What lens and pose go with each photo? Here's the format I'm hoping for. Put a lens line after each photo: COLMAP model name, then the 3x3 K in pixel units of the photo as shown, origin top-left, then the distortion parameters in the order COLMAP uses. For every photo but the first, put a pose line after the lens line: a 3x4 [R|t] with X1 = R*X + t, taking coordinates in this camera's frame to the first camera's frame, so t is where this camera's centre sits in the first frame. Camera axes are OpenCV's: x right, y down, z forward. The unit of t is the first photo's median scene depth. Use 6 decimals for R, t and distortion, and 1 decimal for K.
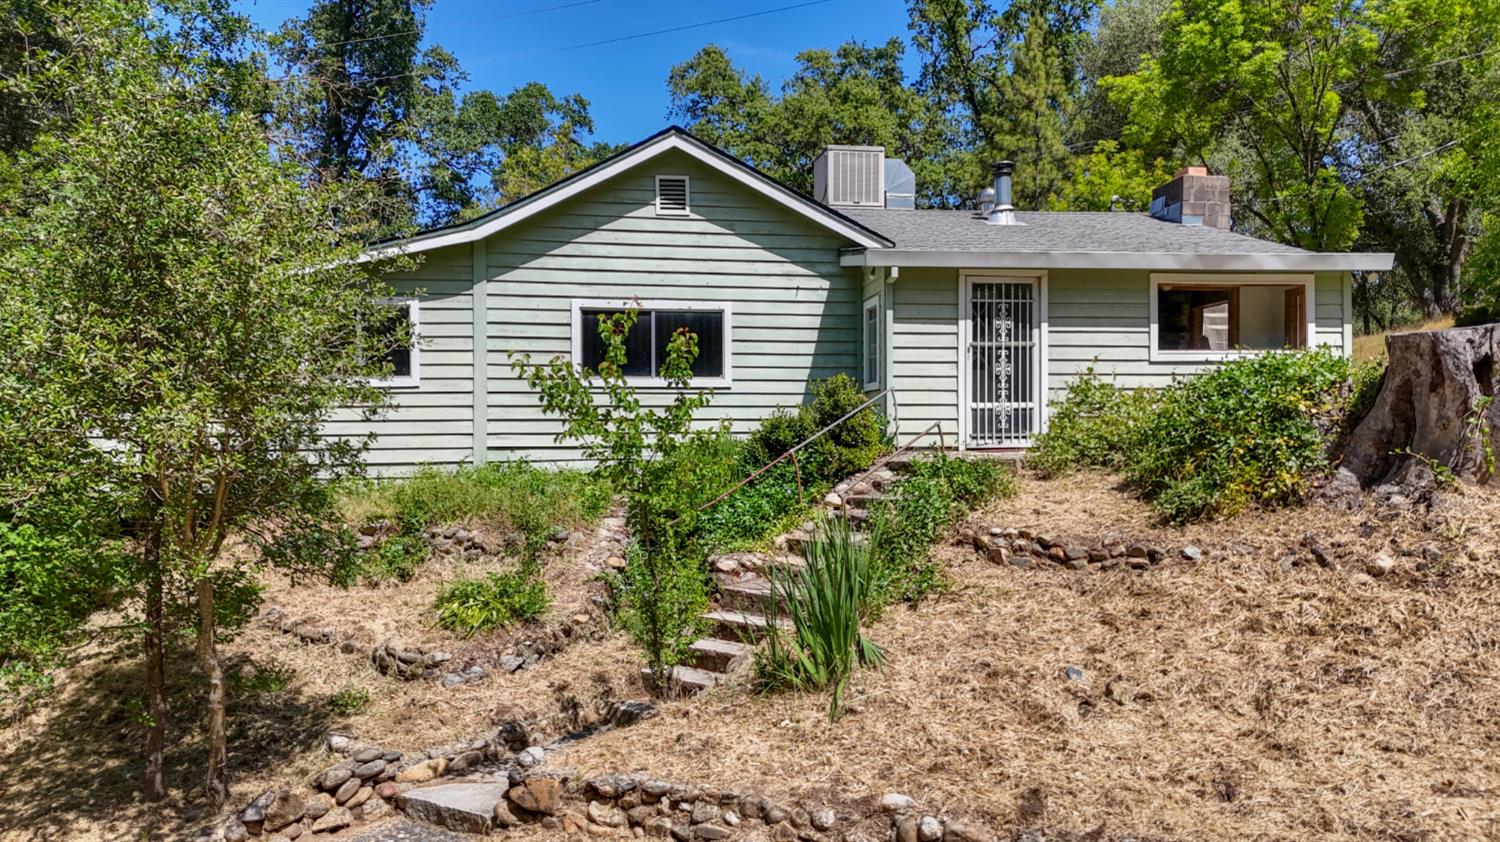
lens RADIAL K [[1092.1, 0, 749.7], [0, 1092.1, 423.0], [0, 0, 1]] dist [0.076942, -0.088084]
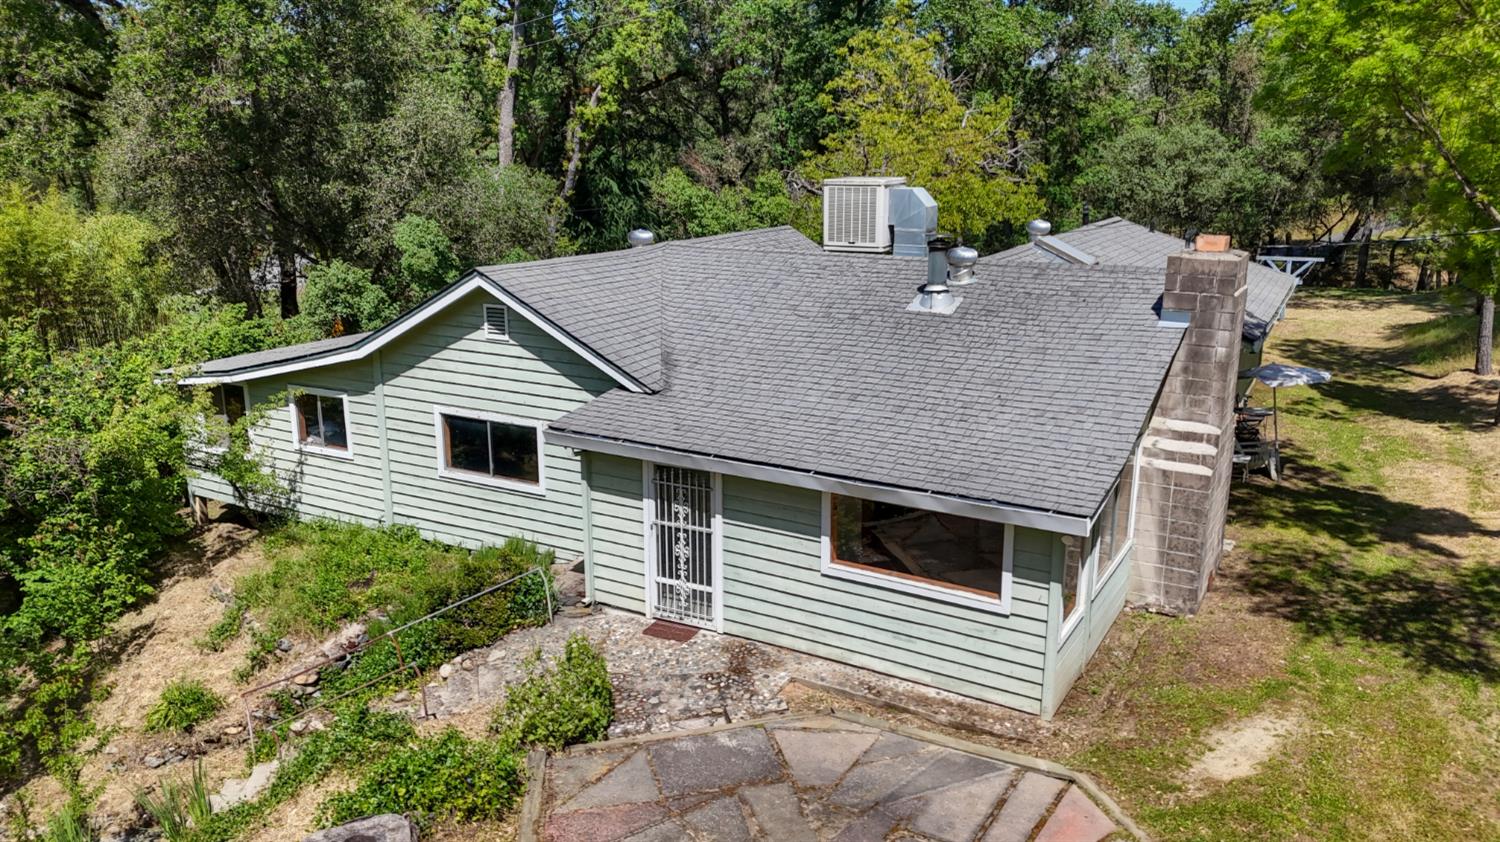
lens RADIAL K [[1092.1, 0, 761.8], [0, 1092.1, 423.5], [0, 0, 1]] dist [0.076942, -0.088084]
pose [[0.792183, 0.158533, -0.589332, 0.853815], [0.004149, 0.964249, 0.264964, -0.422620], [0.610269, -0.212345, 0.763205, 0.313996]]
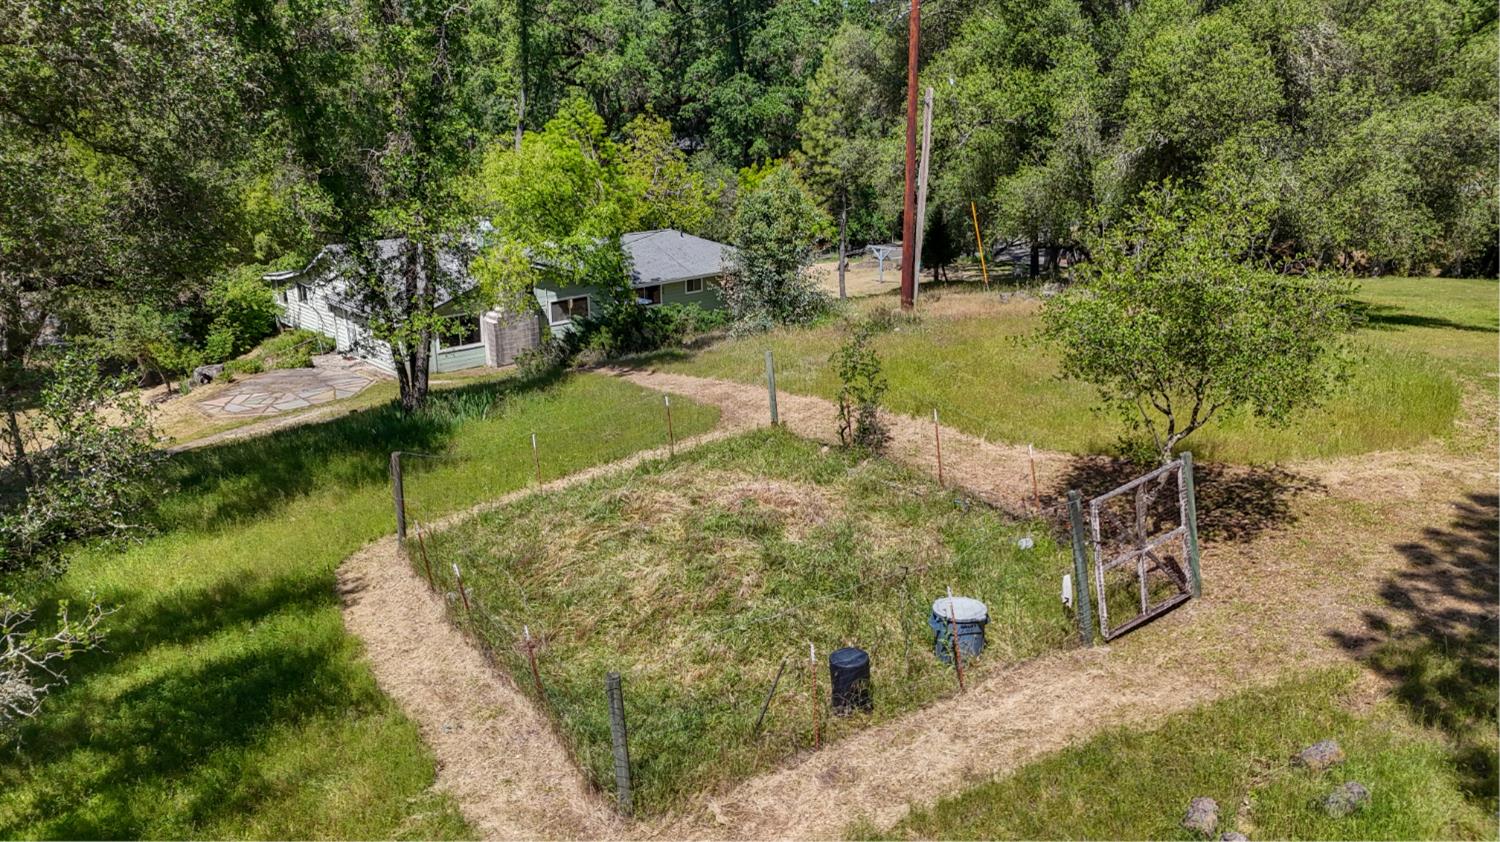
lens RADIAL K [[1092.1, 0, 744.3], [0, 1092.1, 411.3], [0, 0, 1]] dist [0.076942, -0.088084]
pose [[0.571765, 0.249081, -0.781692, 3.611545], [0.009270, 0.950776, 0.309740, -0.859870], [0.820365, -0.184345, 0.541312, 0.118611]]
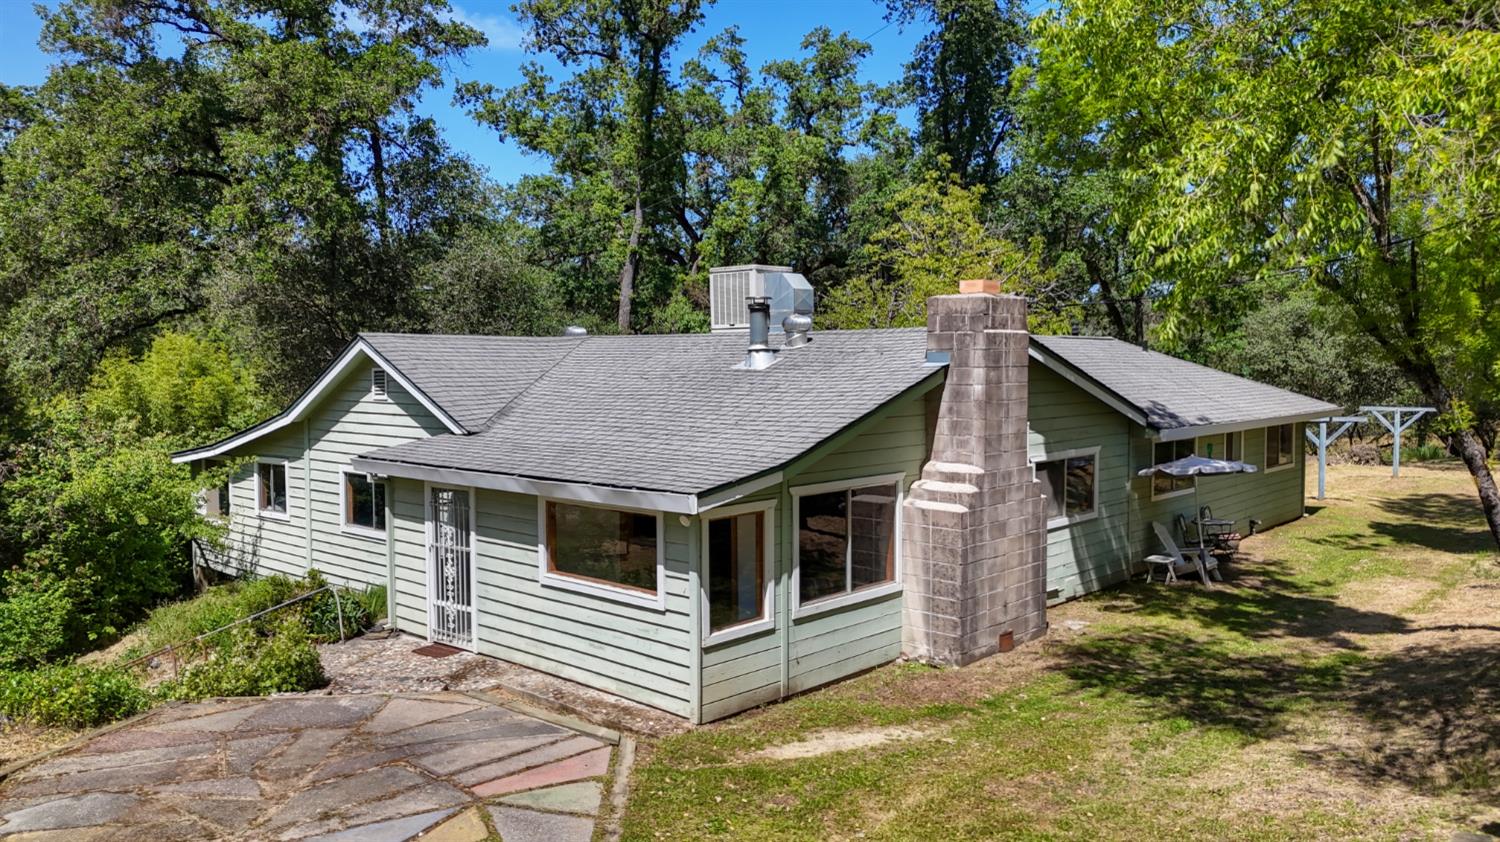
lens RADIAL K [[1092.1, 0, 764.7], [0, 1092.1, 420.1], [0, 0, 1]] dist [0.076942, -0.088084]
pose [[0.637856, 0.045386, -0.768817, 1.218792], [0.014134, 0.997404, 0.070607, -0.261918], [0.770026, -0.055904, 0.635558, 0.574986]]
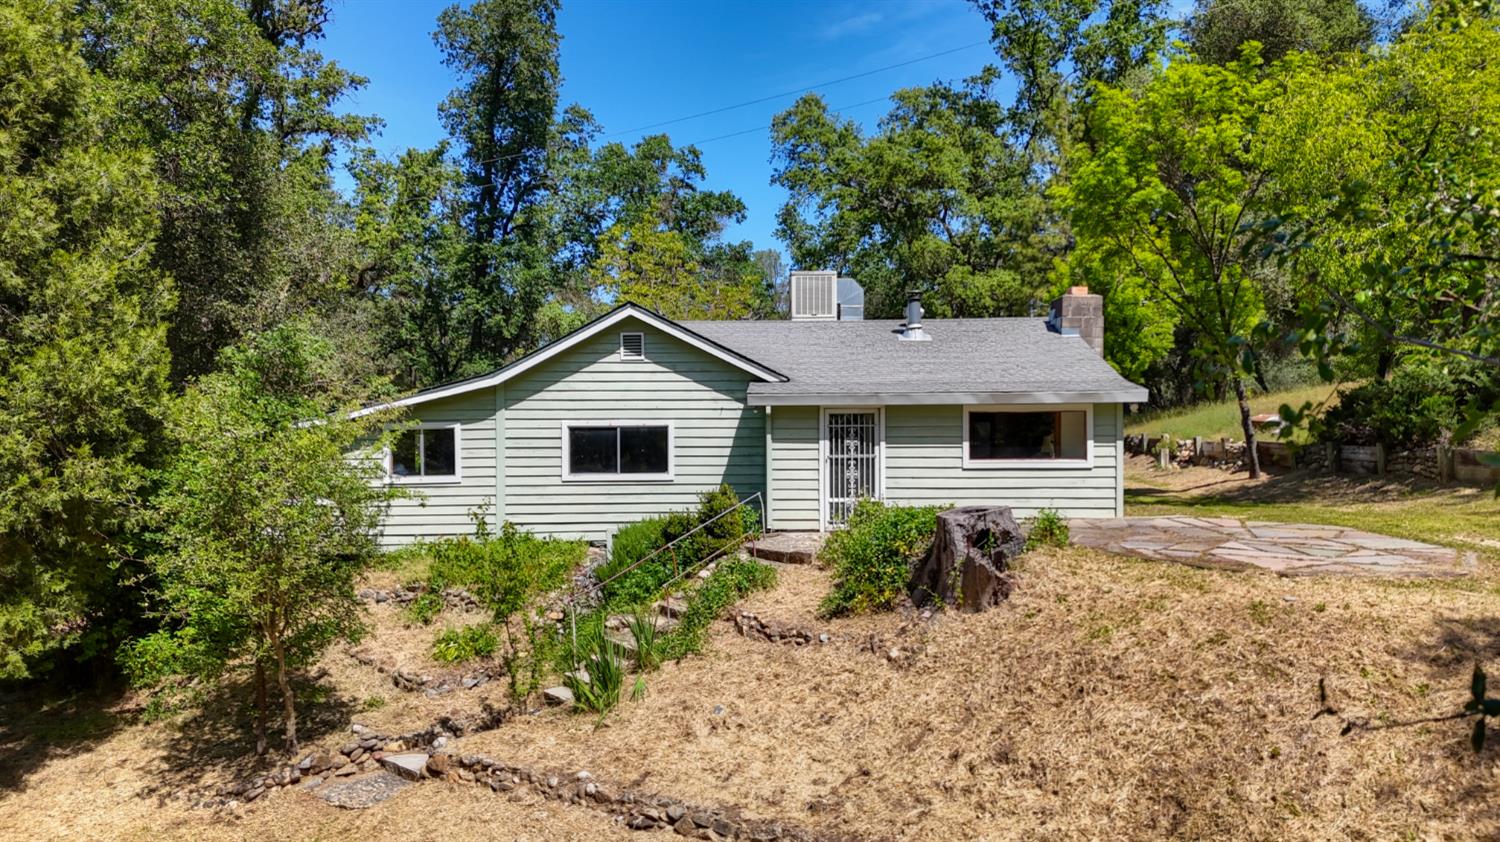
lens RADIAL K [[1092.1, 0, 752.3], [0, 1092.1, 410.4], [0, 0, 1]] dist [0.076942, -0.088084]
pose [[0.986376, -0.000841, -0.164502, 0.335371], [0.003370, 0.999880, 0.015096, -0.152877], [0.164470, -0.015445, 0.986261, -0.400785]]
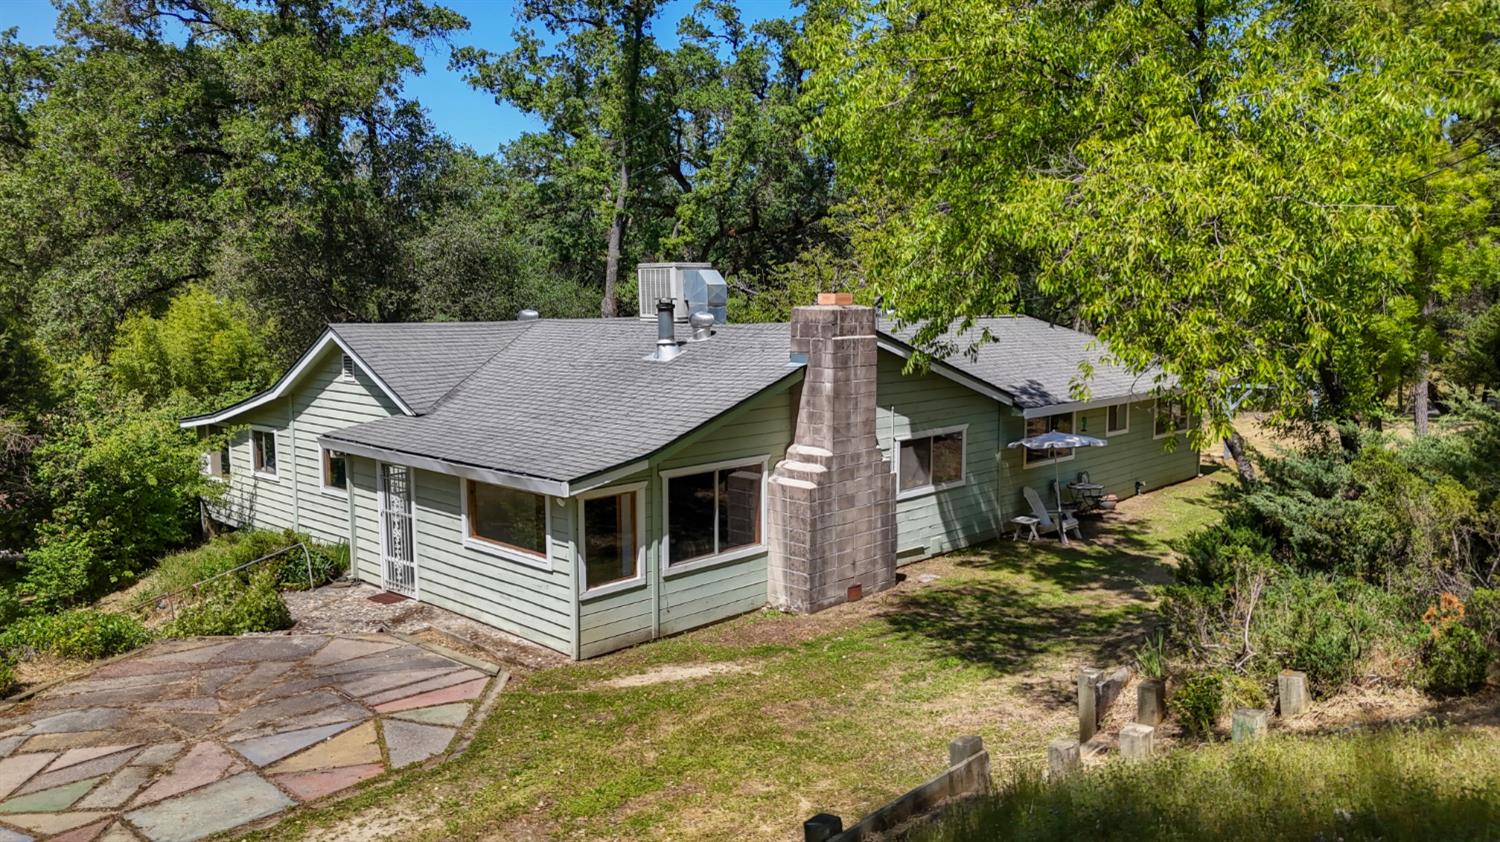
lens RADIAL K [[1092.1, 0, 764.6], [0, 1092.1, 417.4], [0, 0, 1]] dist [0.076942, -0.088084]
pose [[0.619097, 0.090010, -0.780139, 1.464132], [0.013917, 0.991996, 0.125497, -0.332962], [0.785191, -0.088552, 0.612890, 0.569922]]
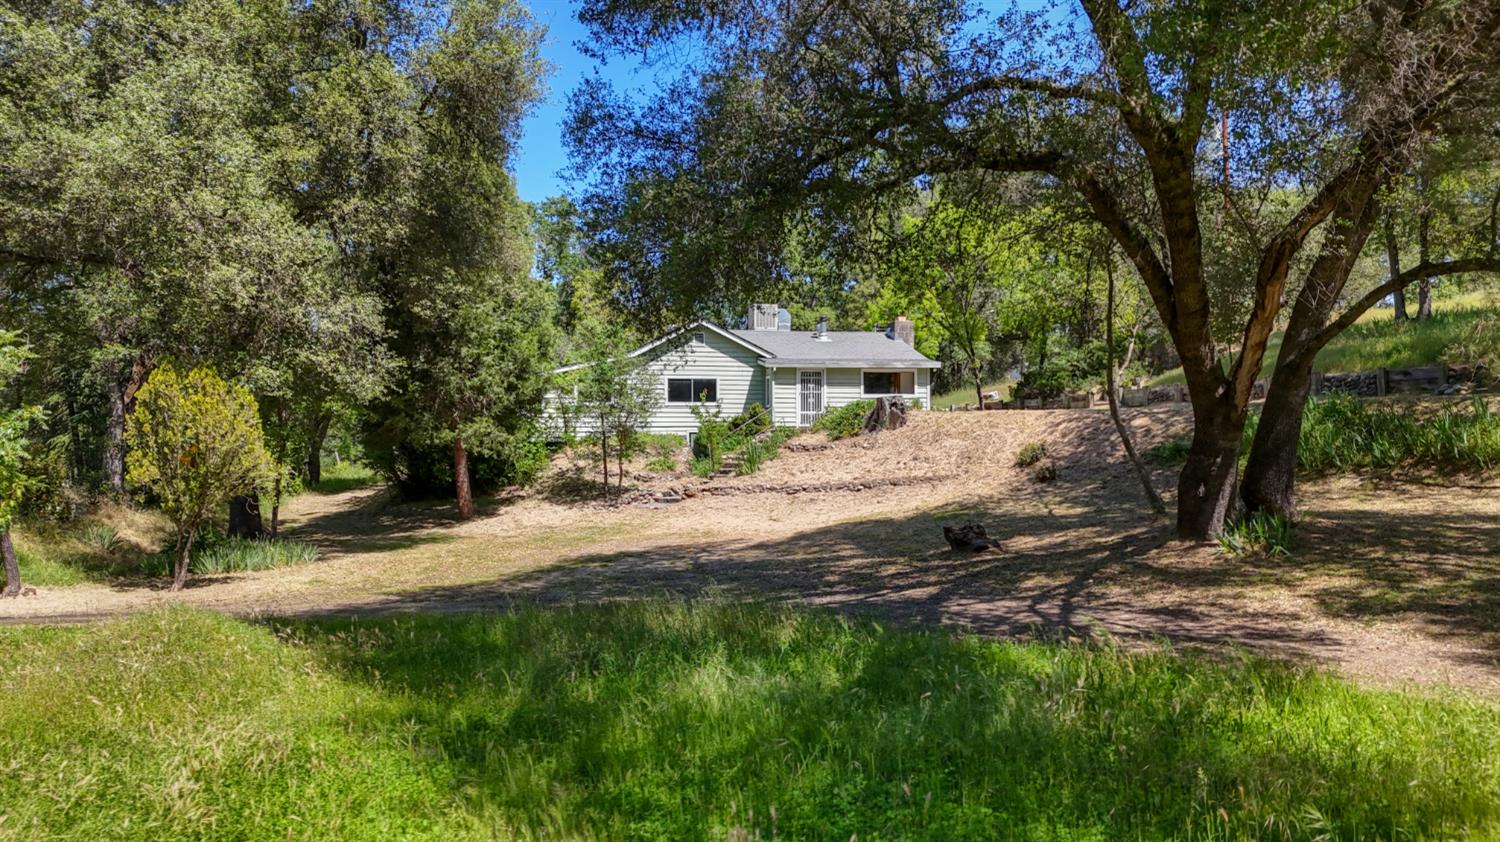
lens RADIAL K [[1092.1, 0, 741.4], [0, 1092.1, 417.5], [0, 0, 1]] dist [0.076942, -0.088084]
pose [[0.998662, 0.002030, 0.051669, -0.113595], [-0.001552, 0.999956, -0.009287, 0.025555], [-0.051686, 0.009195, 0.998621, -1.968853]]
